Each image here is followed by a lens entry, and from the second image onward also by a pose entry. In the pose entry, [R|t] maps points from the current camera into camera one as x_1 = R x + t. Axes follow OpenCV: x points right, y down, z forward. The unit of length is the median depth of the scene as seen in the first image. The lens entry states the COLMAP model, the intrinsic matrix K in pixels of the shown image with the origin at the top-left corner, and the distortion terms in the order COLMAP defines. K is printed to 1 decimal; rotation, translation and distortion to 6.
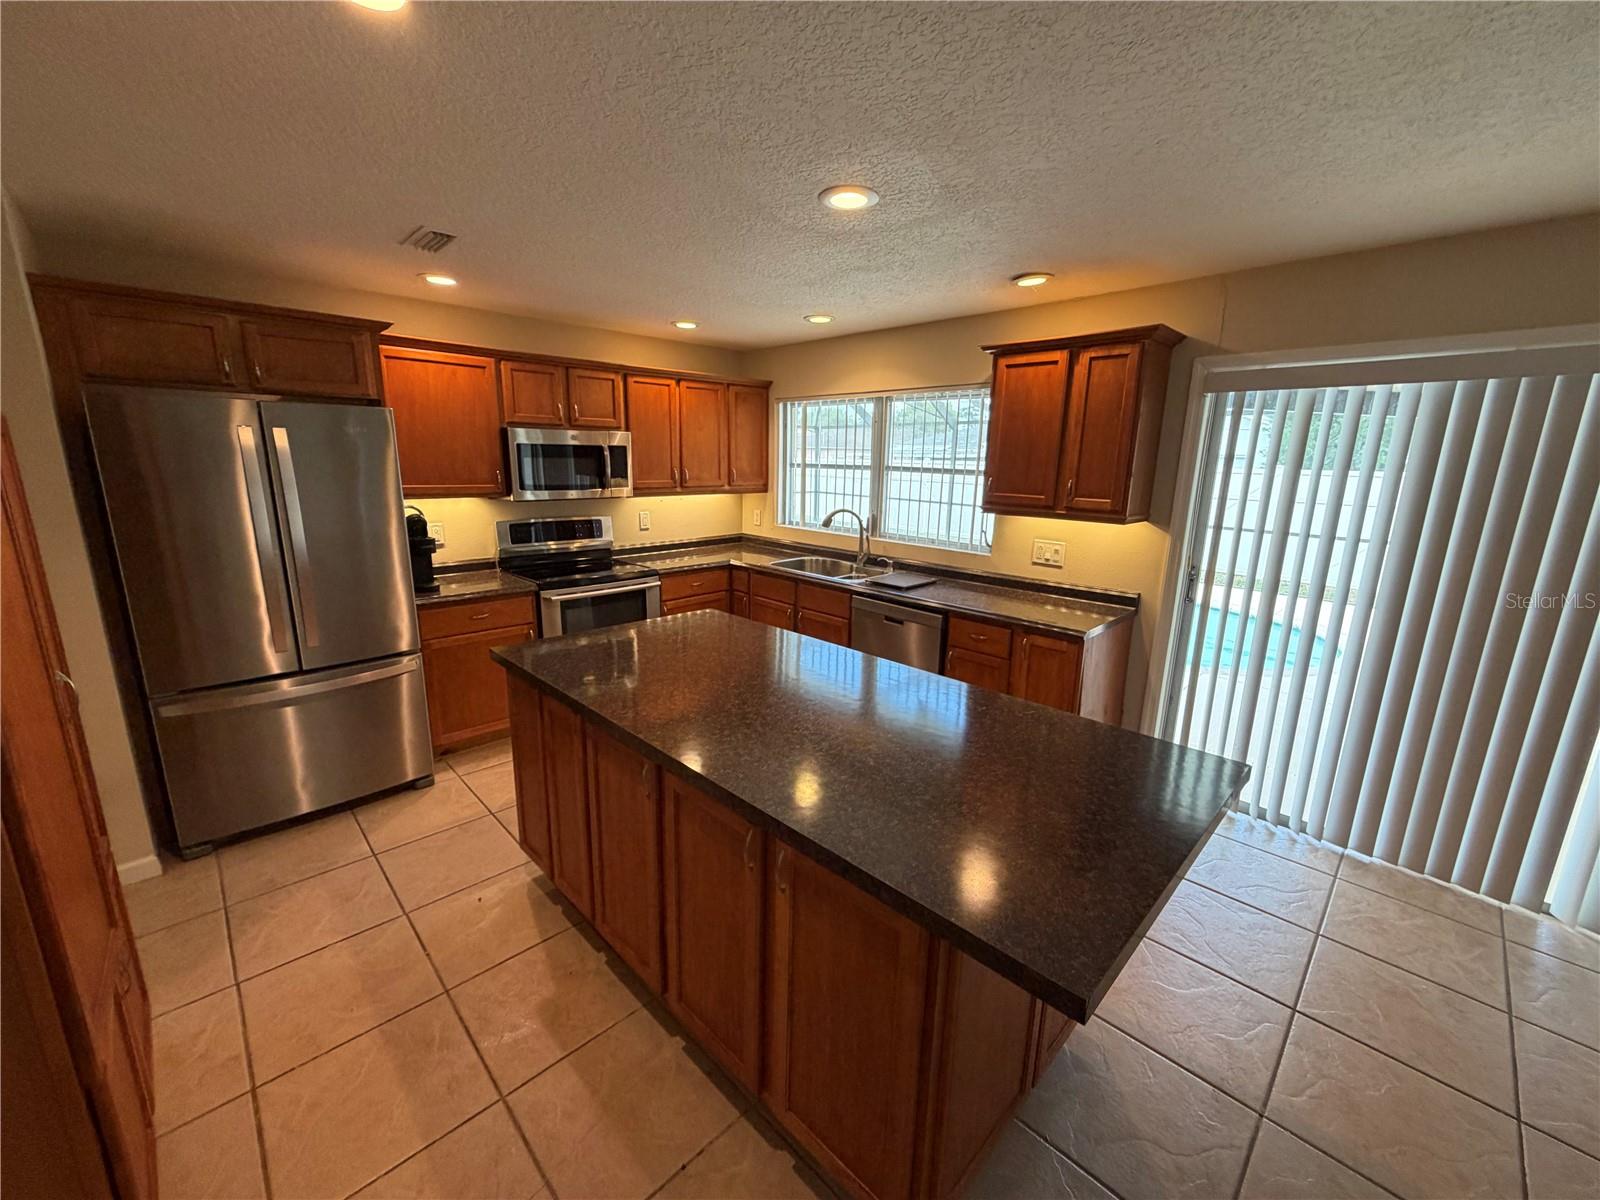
lens RADIAL K [[636.2, 0, 794.5], [0, 636.2, 600.8], [0, 0, 1]] dist [0.002285, 0.000103]
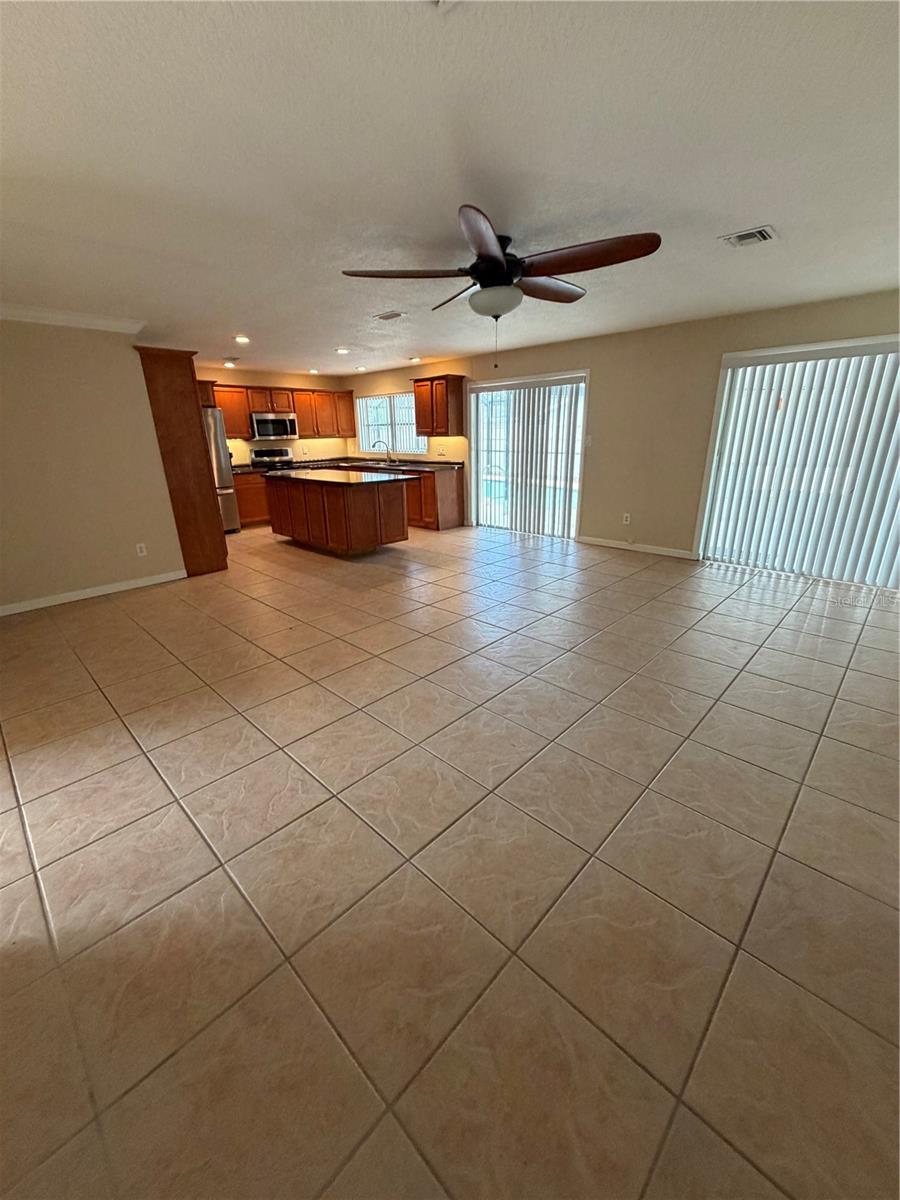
lens RADIAL K [[477.2, 0, 446.0], [0, 477.2, 597.1], [0, 0, 1]] dist [0.002285, 0.000103]
pose [[0.998954, -0.043995, 0.012464, 0.309034], [0.042361, 0.993020, 0.110079, 0.301620], [-0.017220, -0.109435, 0.993845, -1.072625]]
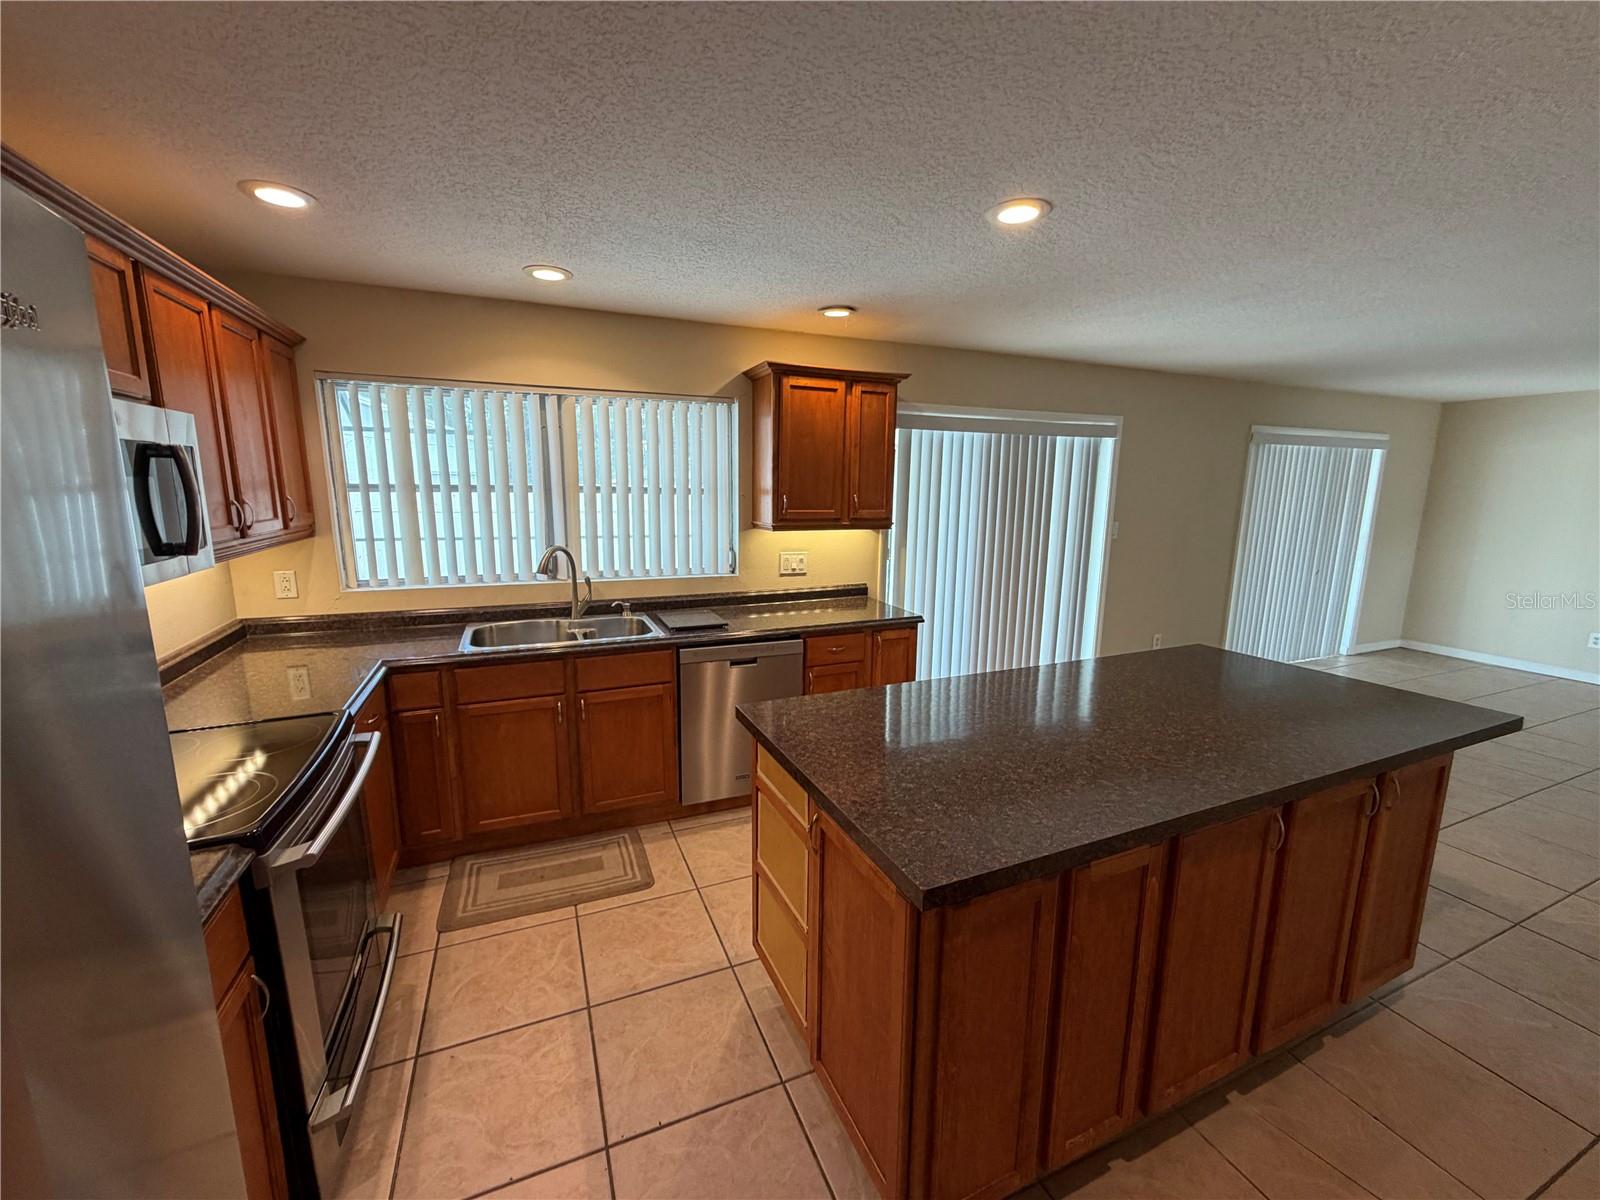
lens RADIAL K [[636.2, 0, 795.5], [0, 636.2, 602.0], [0, 0, 1]] dist [0.002285, 0.000103]
pose [[0.362241, -0.187578, 0.913015, -0.508886], [0.202234, 0.972023, 0.119465, -0.118646], [-0.909881, 0.141368, 0.390041, 0.498469]]
